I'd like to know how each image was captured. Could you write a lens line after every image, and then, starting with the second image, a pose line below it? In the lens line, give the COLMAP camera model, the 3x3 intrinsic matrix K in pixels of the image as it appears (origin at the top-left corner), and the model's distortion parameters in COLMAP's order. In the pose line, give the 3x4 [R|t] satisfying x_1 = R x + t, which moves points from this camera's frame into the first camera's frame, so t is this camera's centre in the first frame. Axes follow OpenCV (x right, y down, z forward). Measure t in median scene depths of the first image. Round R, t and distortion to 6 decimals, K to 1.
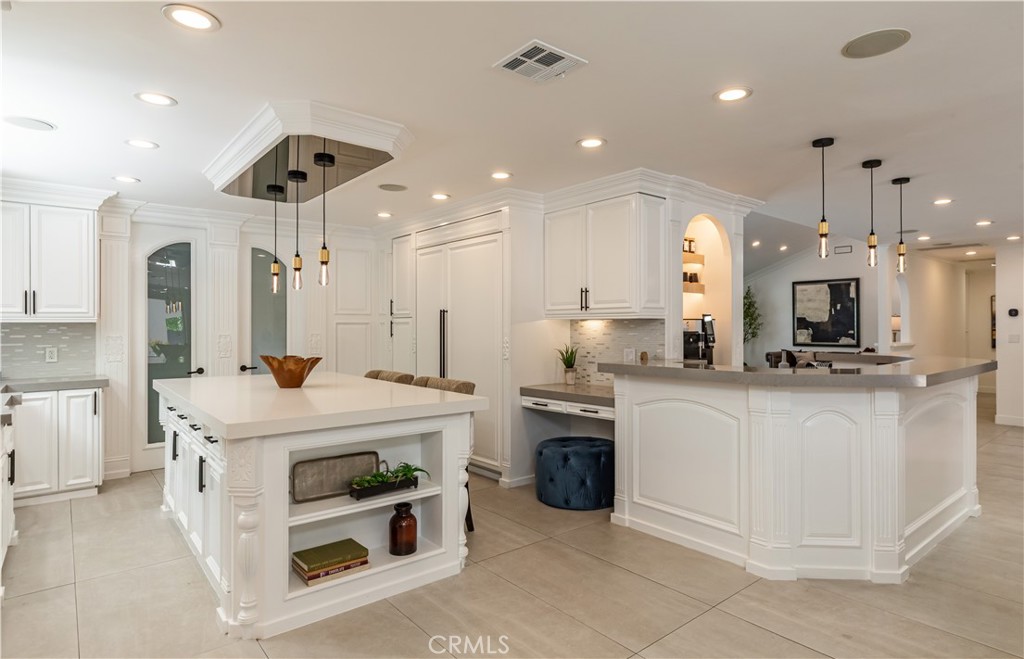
lens RADIAL K [[589.5, 0, 509.6], [0, 589.5, 320.3], [0, 0, 1]] dist [0.018293, -0.002792]
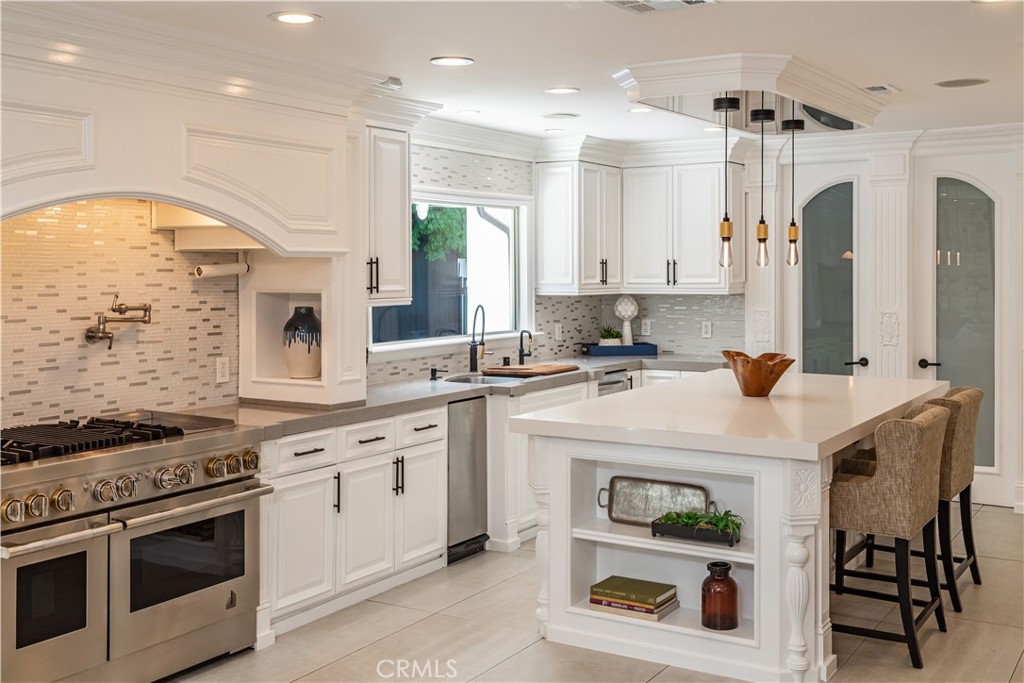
lens RADIAL K [[1089.6, 0, 500.6], [0, 1089.6, 288.9], [0, 0, 1]] dist [0.075400, 0.000000]
pose [[0.357368, 0.023519, -0.933667, 0.801052], [0.009122, 0.999547, 0.028670, -0.064717], [0.933919, -0.018763, 0.356992, 0.187674]]
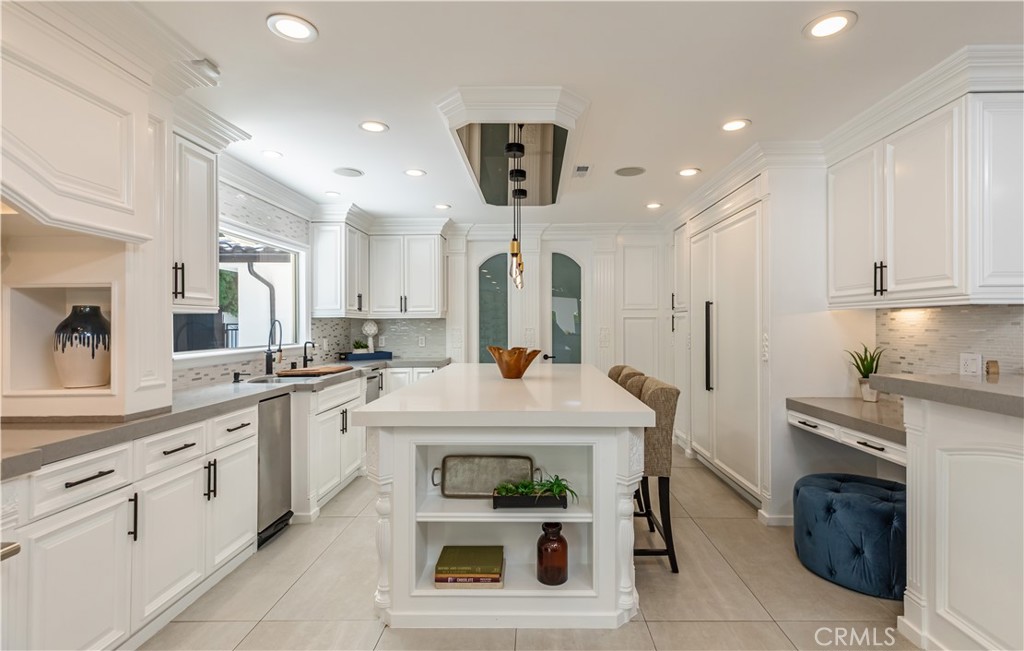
lens RADIAL K [[495.9, 0, 514.4], [0, 495.9, 321.4], [0, 0, 1]] dist [0.011514, -0.000900]
pose [[0.767919, -0.002191, -0.640544, 0.189191], [0.007100, 0.999962, 0.005091, 0.008348], [0.640508, -0.008457, 0.767905, 0.316595]]
